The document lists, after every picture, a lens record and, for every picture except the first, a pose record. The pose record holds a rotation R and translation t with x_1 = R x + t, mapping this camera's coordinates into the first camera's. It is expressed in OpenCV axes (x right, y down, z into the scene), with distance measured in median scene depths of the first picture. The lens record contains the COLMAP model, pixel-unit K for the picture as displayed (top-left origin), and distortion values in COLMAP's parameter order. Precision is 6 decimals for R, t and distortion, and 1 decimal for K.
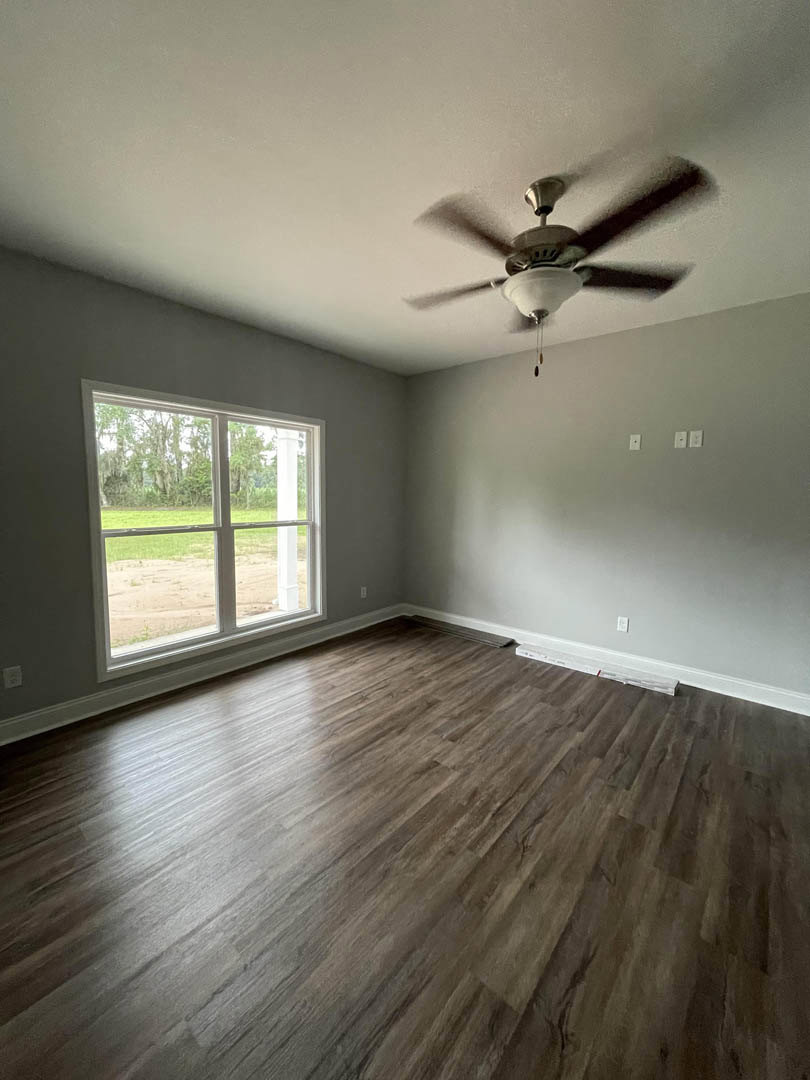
lens RADIAL K [[432.5, 0, 405.0], [0, 432.5, 540.0], [0, 0, 1]] dist [-0.000396, -0.000221]
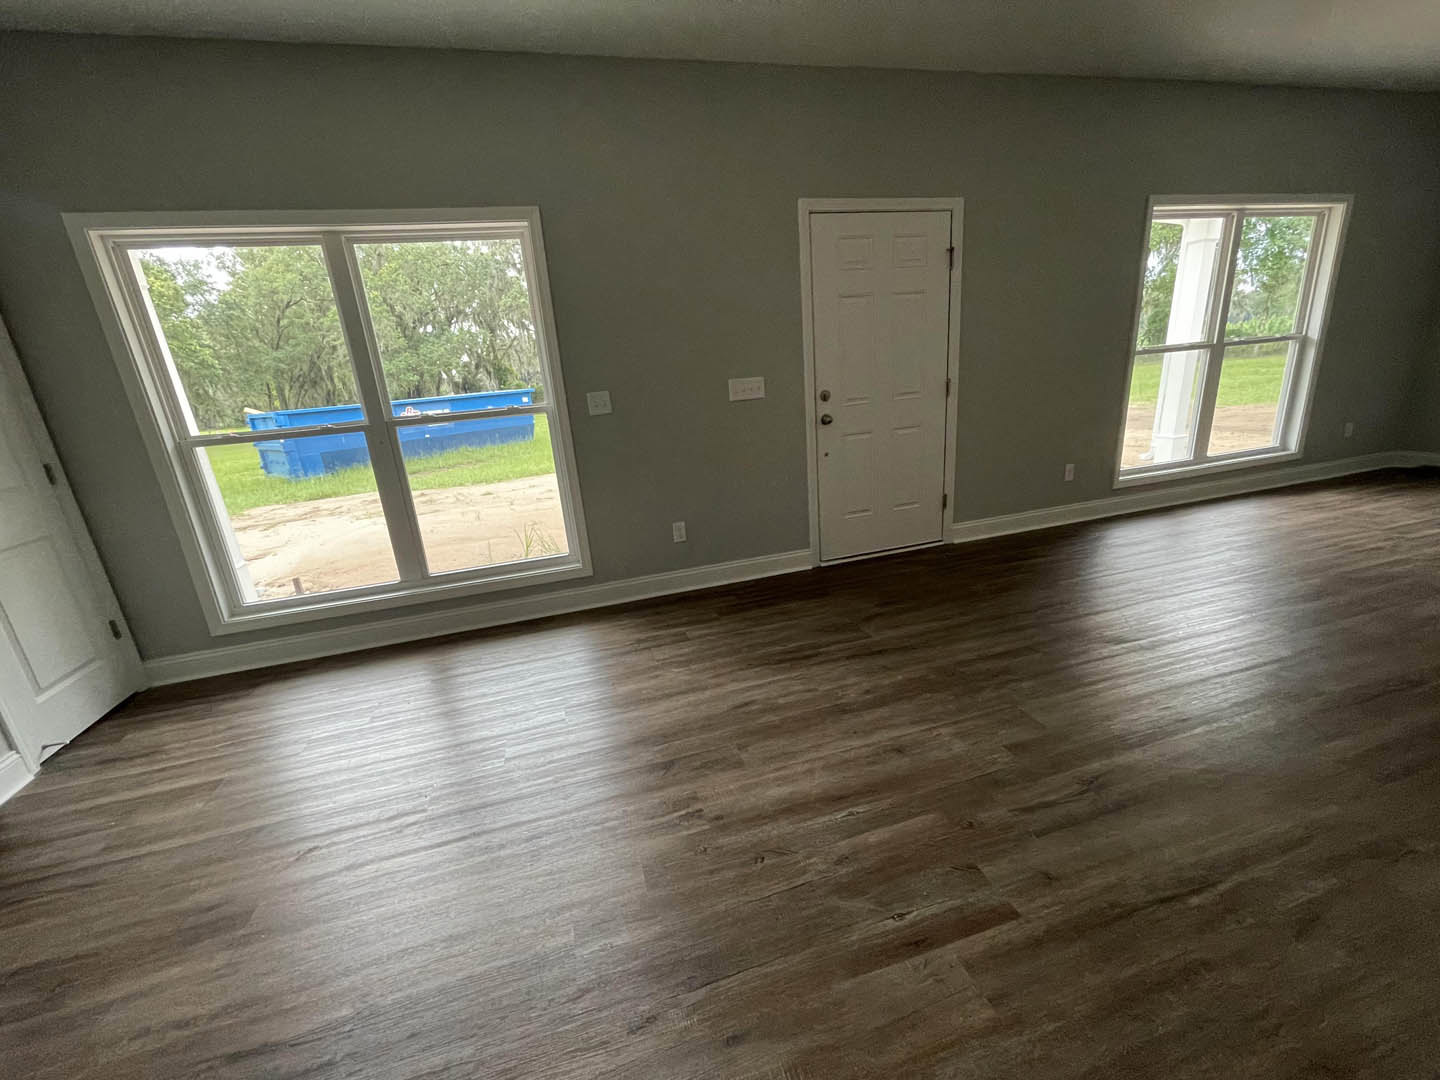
lens RADIAL K [[576.7, 0, 722.5], [0, 576.7, 515.1], [0, 0, 1]] dist [-0.000396, -0.000221]
pose [[0.822134, 0.099226, -0.560580, -0.470886], [0.014584, 0.980699, 0.194977, 0.061117], [0.569108, -0.168472, 0.804819, -0.532661]]
